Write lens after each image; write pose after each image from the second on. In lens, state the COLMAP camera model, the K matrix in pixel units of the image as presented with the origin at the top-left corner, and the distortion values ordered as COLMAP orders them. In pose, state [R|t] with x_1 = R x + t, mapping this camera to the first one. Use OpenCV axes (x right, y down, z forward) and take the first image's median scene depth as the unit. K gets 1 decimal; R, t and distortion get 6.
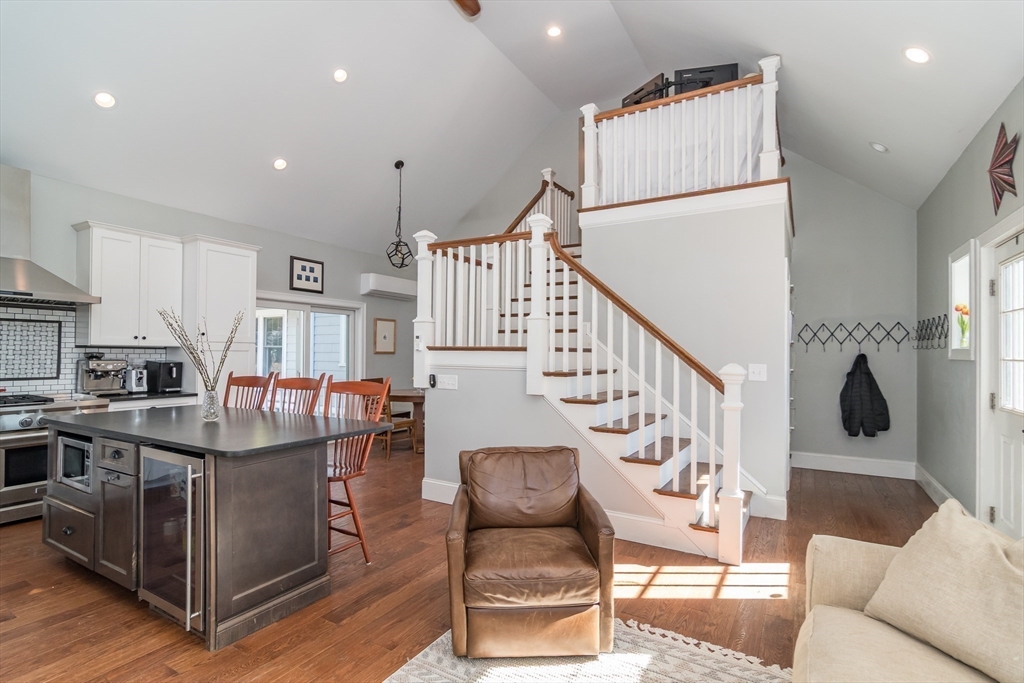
lens RADIAL K [[495.4, 0, 511.0], [0, 495.4, 352.8], [0, 0, 1]] dist [-0.005059, -0.000999]
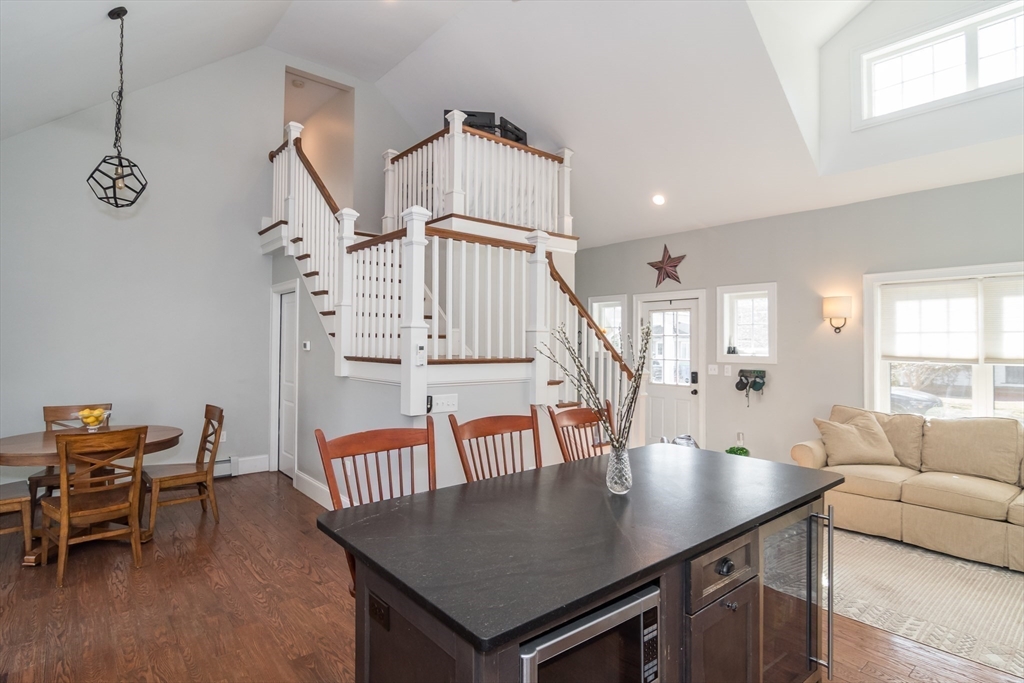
lens RADIAL K [[519.7, 0, 512.0], [0, 519.7, 341.5], [0, 0, 1]] dist [0.000776, 0.000636]
pose [[0.335757, -0.000632, 0.941948, -0.881470], [-0.001234, 0.999999, 0.001111, -0.042371], [-0.941948, -0.001535, 0.335756, 0.604780]]
